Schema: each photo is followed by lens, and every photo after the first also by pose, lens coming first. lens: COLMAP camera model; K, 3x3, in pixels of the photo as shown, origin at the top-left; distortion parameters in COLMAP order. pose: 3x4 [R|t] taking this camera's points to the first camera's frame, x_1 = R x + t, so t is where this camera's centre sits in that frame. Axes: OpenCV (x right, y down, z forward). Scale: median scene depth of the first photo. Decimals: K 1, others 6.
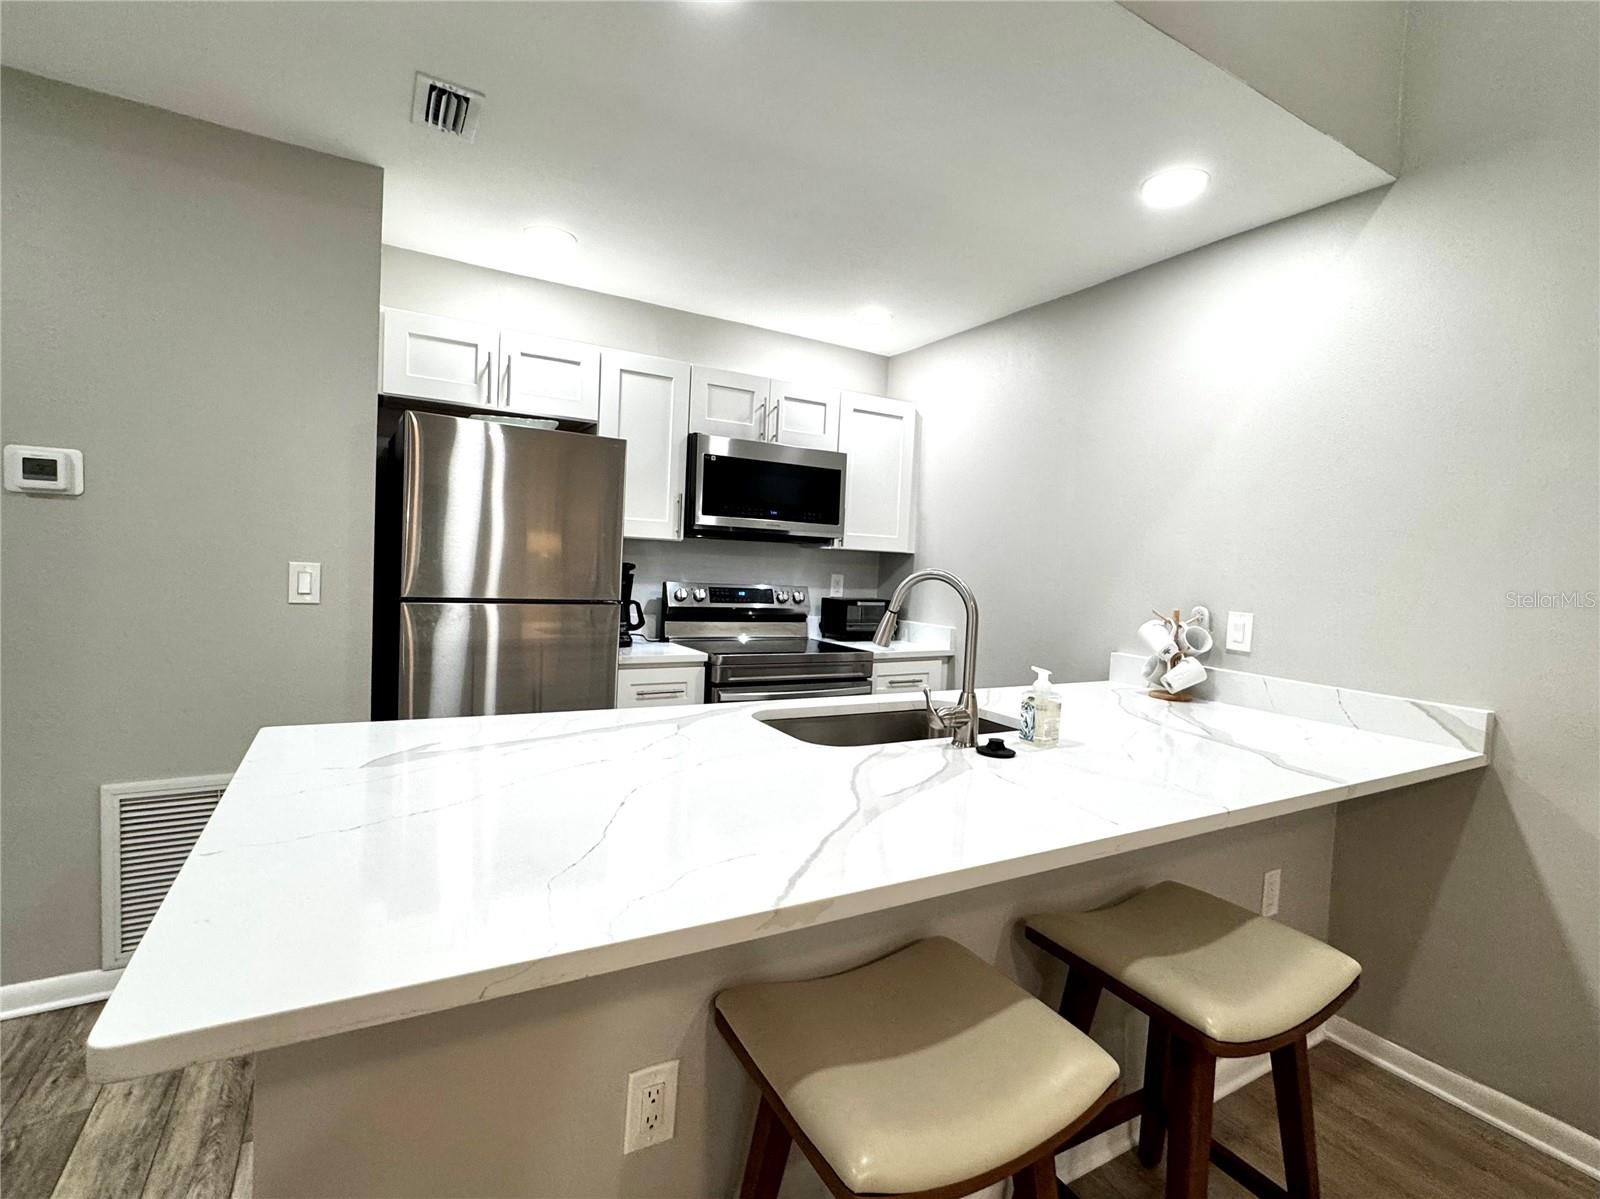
lens RADIAL K [[751.9, 0, 802.5], [0, 751.9, 593.3], [0, 0, 1]] dist [0.001030, -0.001086]
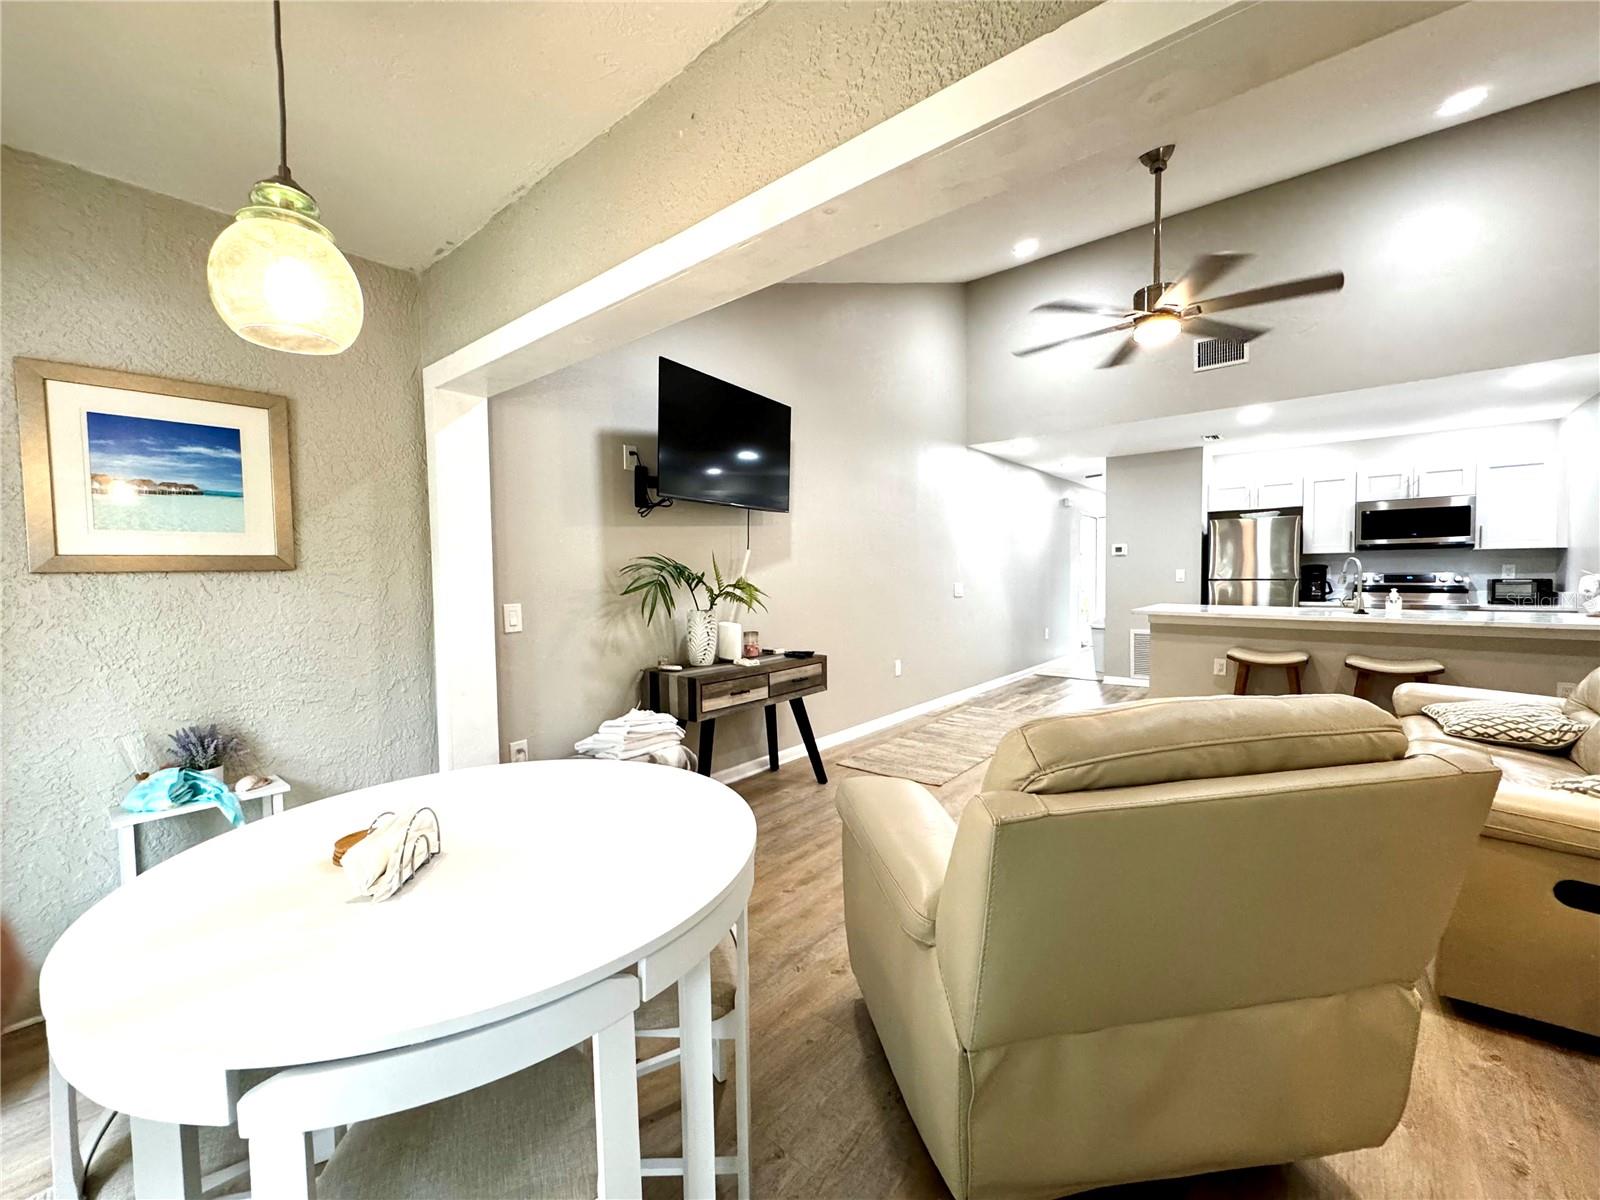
lens RADIAL K [[640.8, 0, 800.0], [0, 640.8, 597.4], [0, 0, 1]] dist [-0.001726, -0.000193]
pose [[0.337960, -0.017001, -0.941007, 1.018646], [-0.015190, 0.999608, -0.023515, 0.124127], [0.941038, 0.022241, 0.337569, -1.096542]]
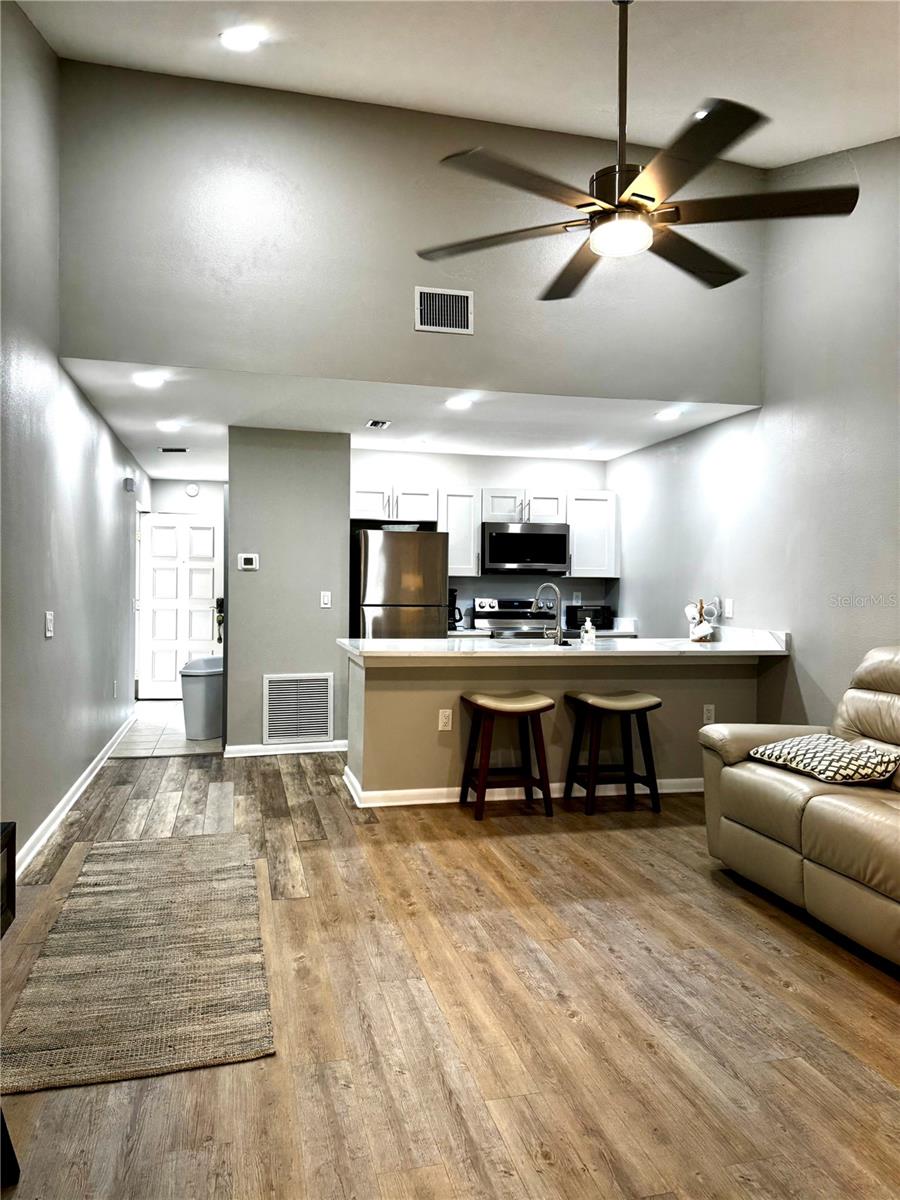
lens RADIAL K [[838.1, 0, 451.4], [0, 838.1, 601.1], [0, 0, 1]] dist [0.066790, -0.094615]
pose [[0.960672, -0.036252, -0.275308, 0.366808], [0.025473, 0.998766, -0.042629, 0.085478], [0.276514, 0.033940, 0.960410, -1.119018]]
